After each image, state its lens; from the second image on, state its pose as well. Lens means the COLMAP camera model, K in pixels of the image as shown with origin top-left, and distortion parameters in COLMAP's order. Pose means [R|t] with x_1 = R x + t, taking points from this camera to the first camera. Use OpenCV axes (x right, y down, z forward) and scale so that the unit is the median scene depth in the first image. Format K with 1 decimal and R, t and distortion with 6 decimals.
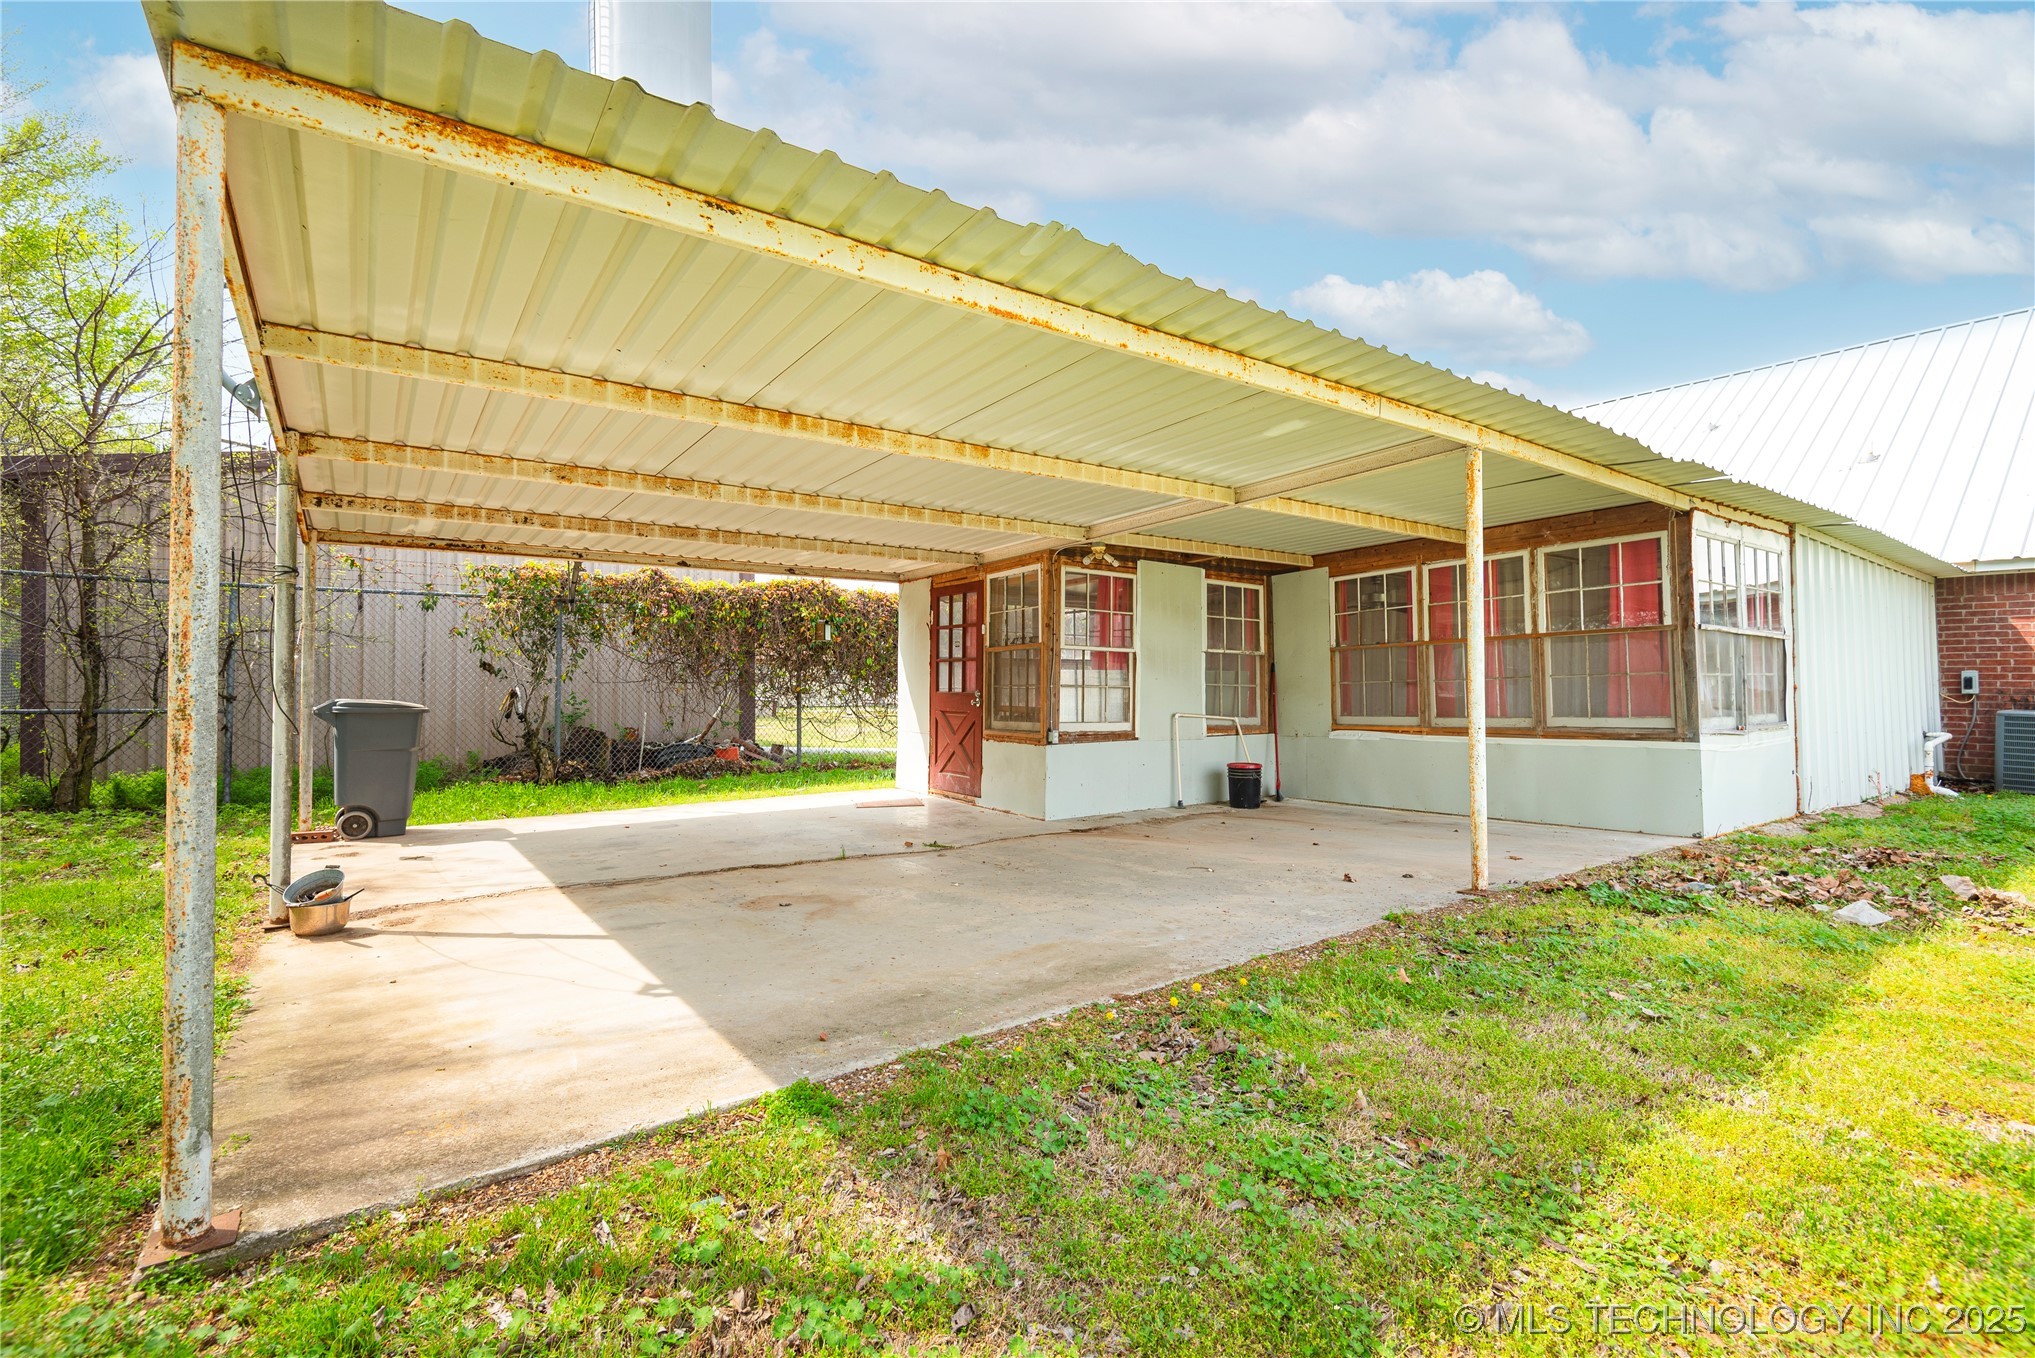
lens RADIAL K [[917.5, 0, 1014.4], [0, 917.5, 672.4], [0, 0, 1]] dist [0.029489, -0.017433]
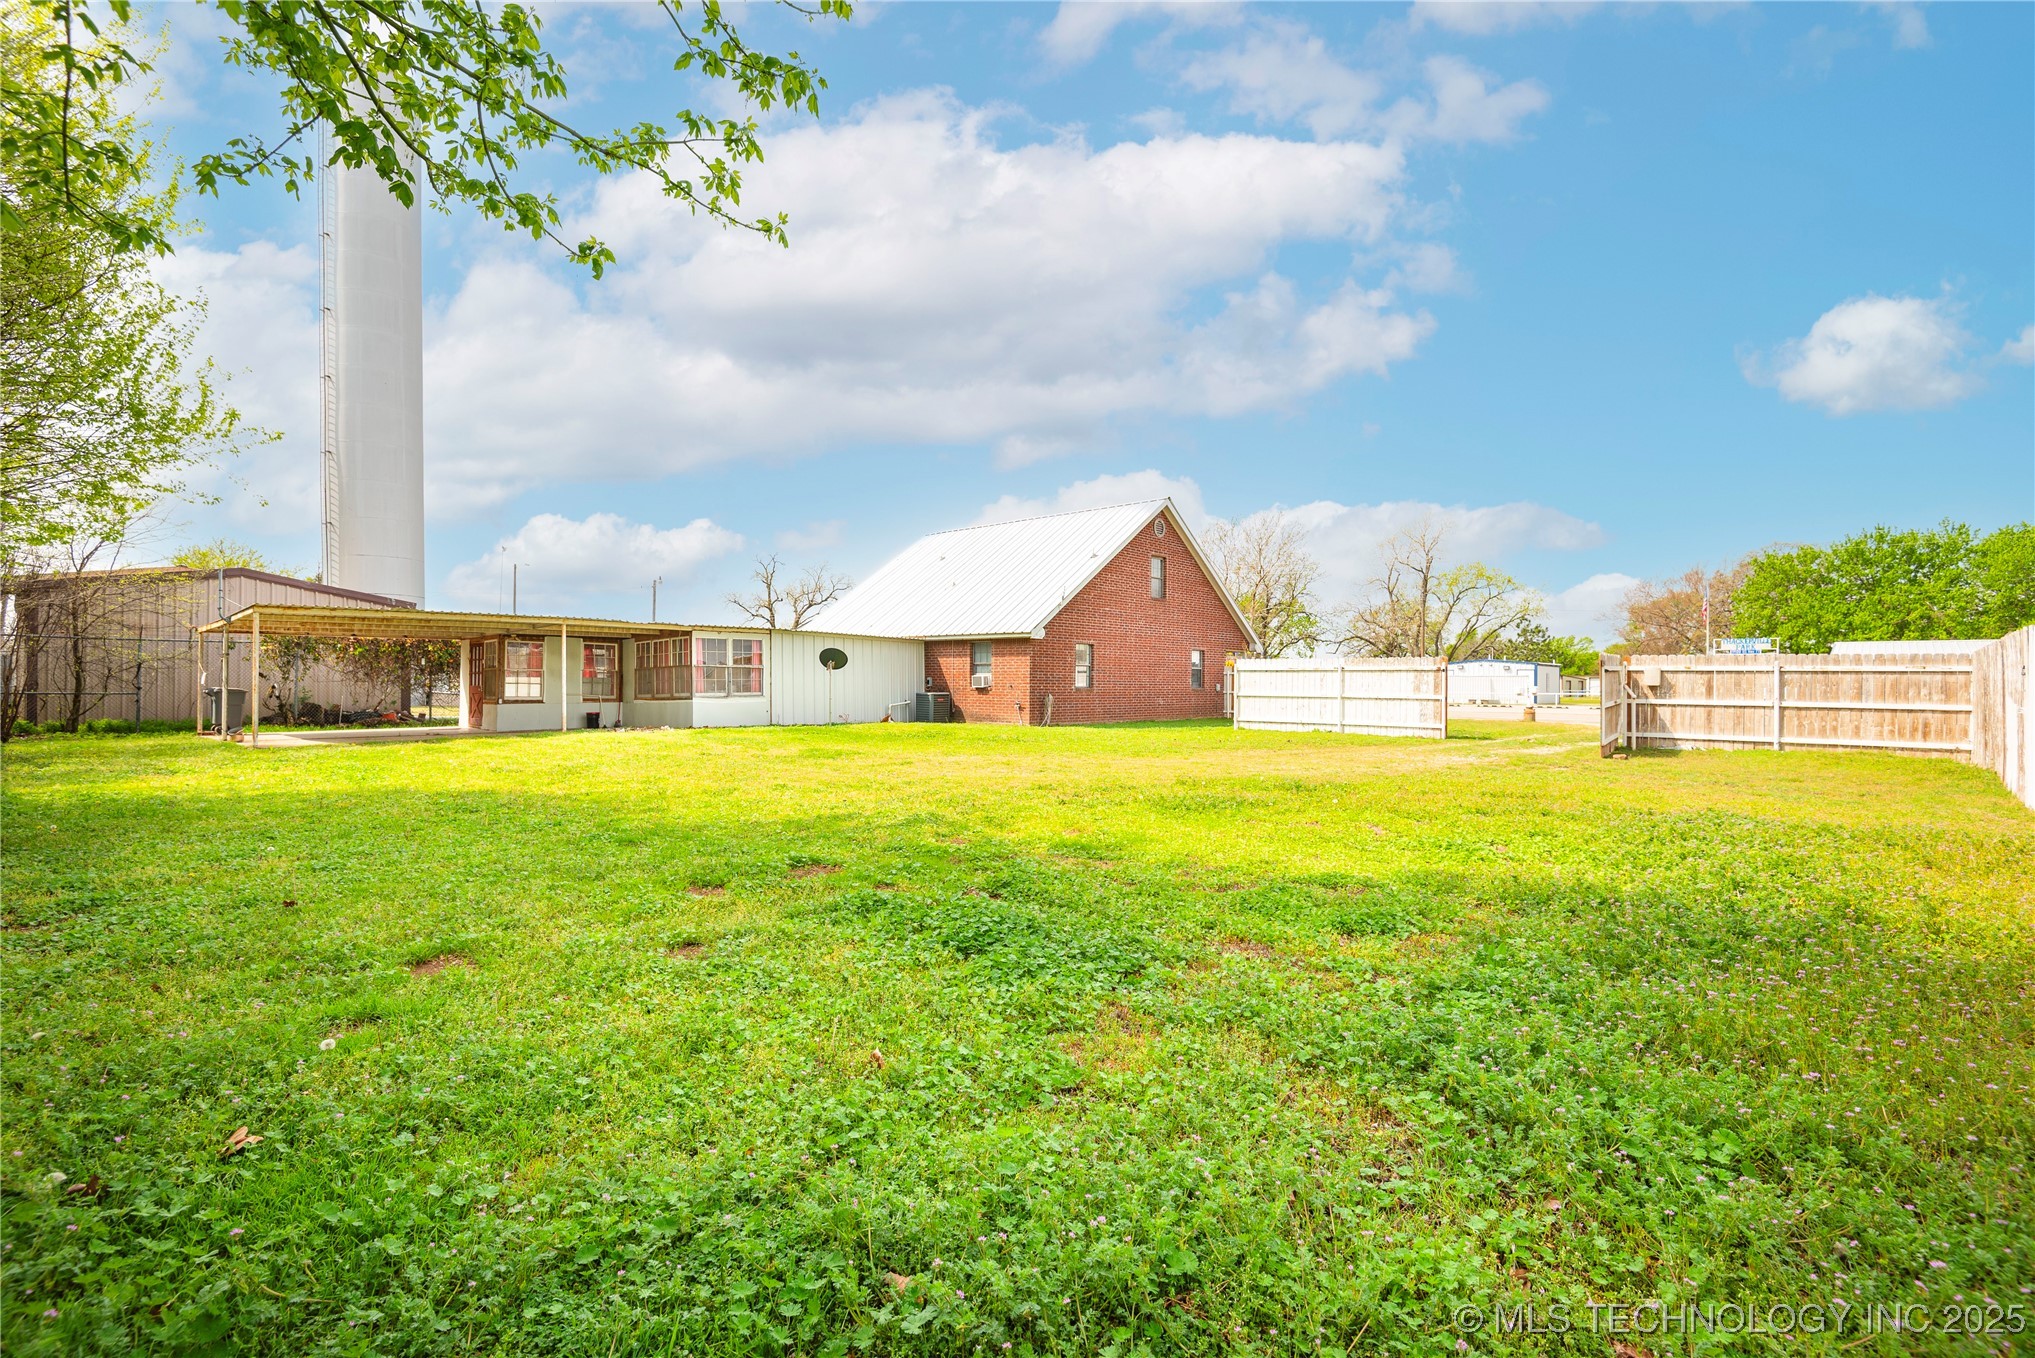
lens RADIAL K [[917.5, 0, 1017.7], [0, 917.5, 682.5], [0, 0, 1]] dist [0.029489, -0.017433]
pose [[0.975076, 0.001321, 0.221867, 0.678905], [-0.003405, 0.999954, 0.009009, -0.012775], [-0.221845, -0.009540, 0.975035, -1.511756]]
